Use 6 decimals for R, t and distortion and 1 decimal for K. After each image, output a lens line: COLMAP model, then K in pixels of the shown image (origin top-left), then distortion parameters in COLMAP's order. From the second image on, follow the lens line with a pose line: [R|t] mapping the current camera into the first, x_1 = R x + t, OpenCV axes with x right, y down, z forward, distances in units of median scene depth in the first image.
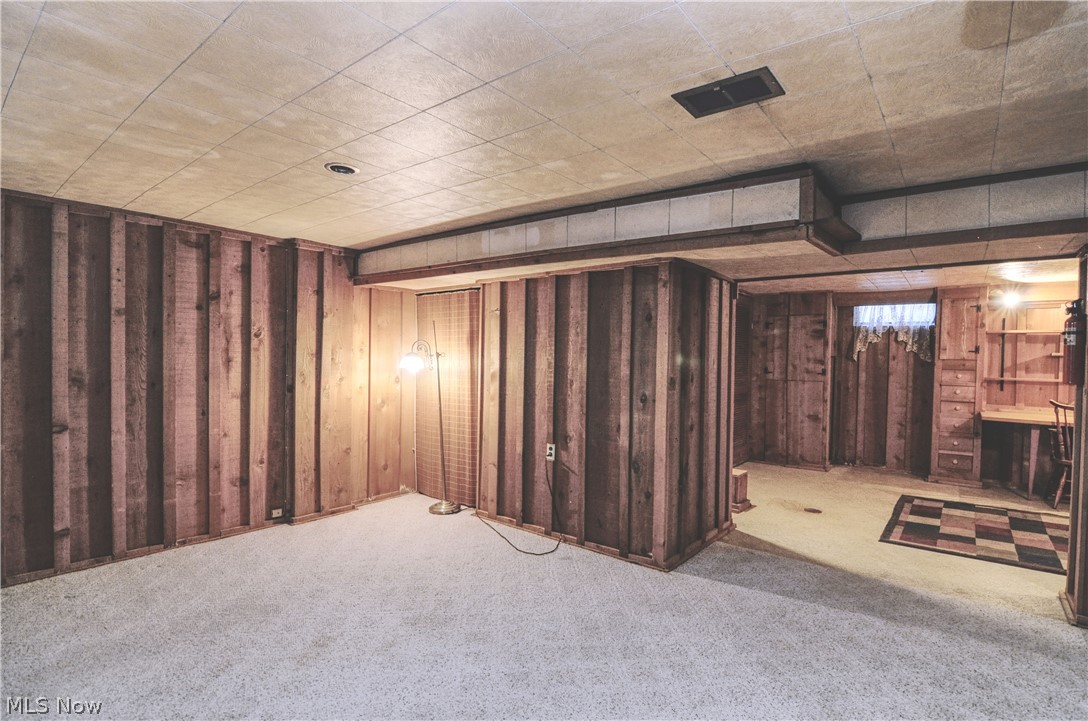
lens RADIAL K [[524.1, 0, 554.1], [0, 524.1, 363.9], [0, 0, 1]] dist [-0.000332, -0.012290]
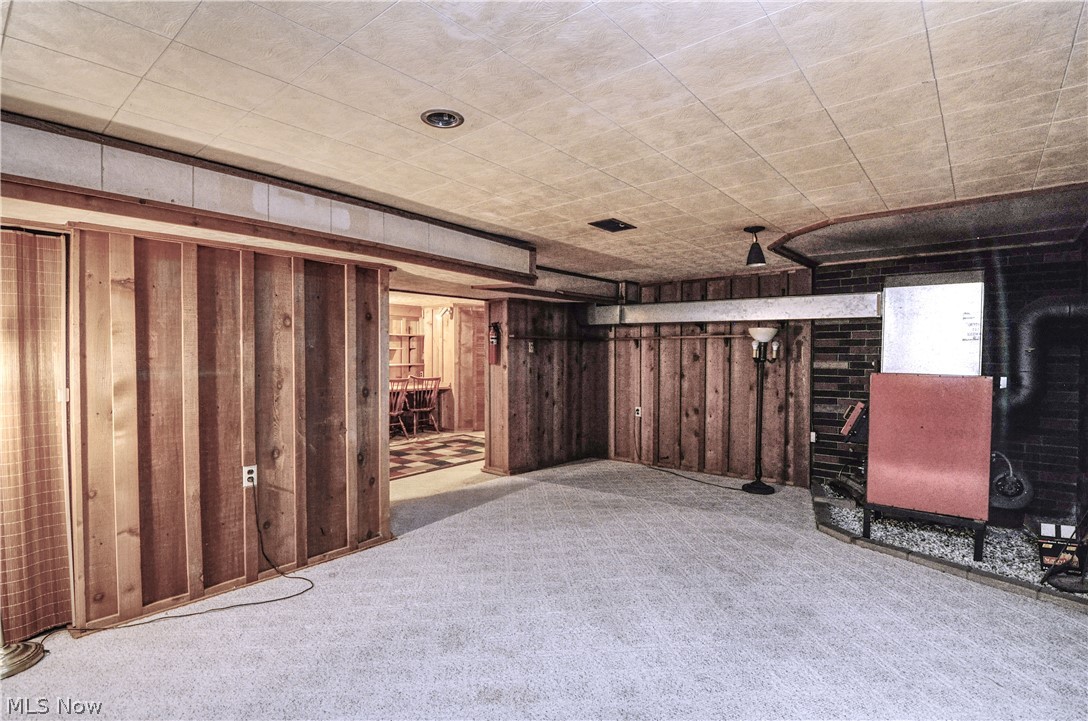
lens RADIAL K [[518.9, 0, 545.8], [0, 518.9, 363.5], [0, 0, 1]] dist [-0.012879, -0.007256]
pose [[0.028500, -0.034433, 0.999001, -0.525970], [0.018300, 0.999257, 0.033920, -0.012815], [-0.999426, 0.017315, 0.029109, 0.368271]]
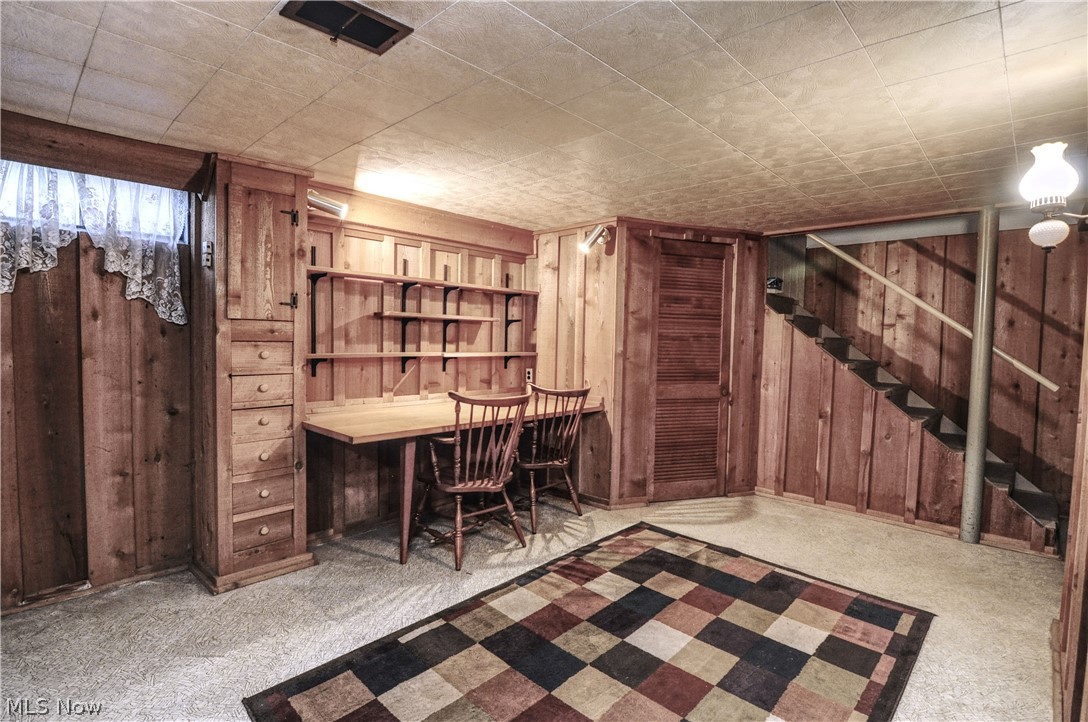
lens RADIAL K [[523.1, 0, 544.8], [0, 523.1, 364.4], [0, 0, 1]] dist [-0.007484, -0.007940]
pose [[0.089249, -0.068465, 0.993653, 0.330678], [0.000486, 0.997638, 0.068696, -0.000235], [-0.996009, -0.005648, 0.089072, 0.721942]]
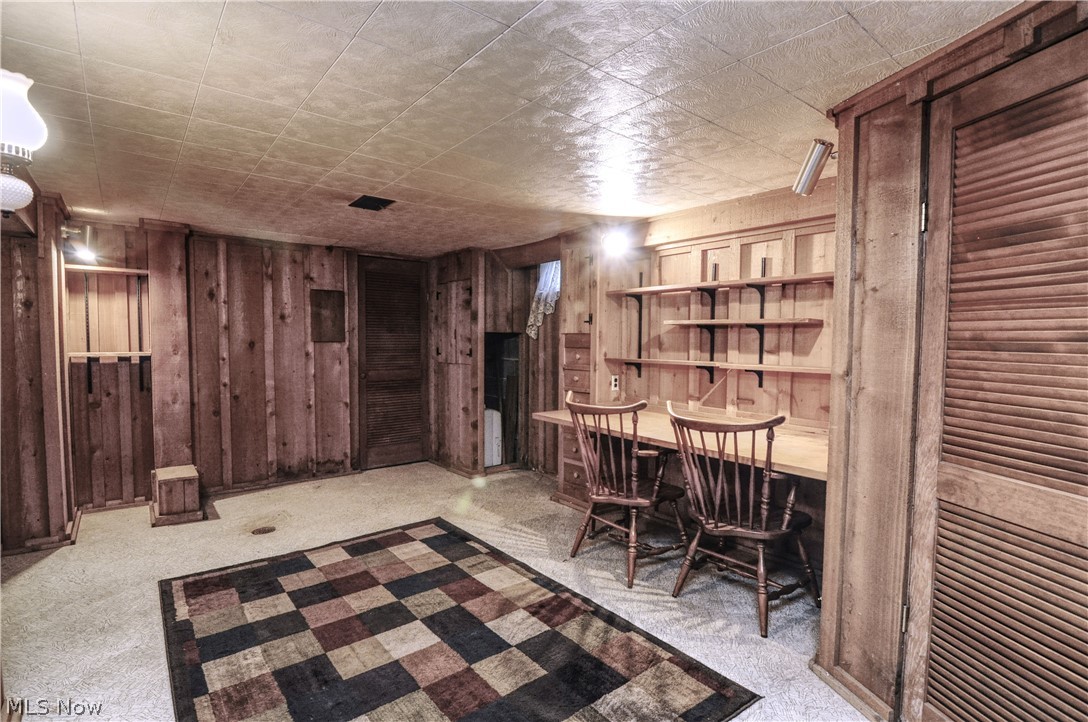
lens RADIAL K [[523.1, 0, 544.8], [0, 523.1, 364.4], [0, 0, 1]] dist [-0.007484, -0.007940]
pose [[0.973052, -0.000677, -0.230586, 0.924077], [0.007036, 0.999617, 0.026756, 0.014855], [0.230480, -0.027657, 0.972684, 0.300747]]
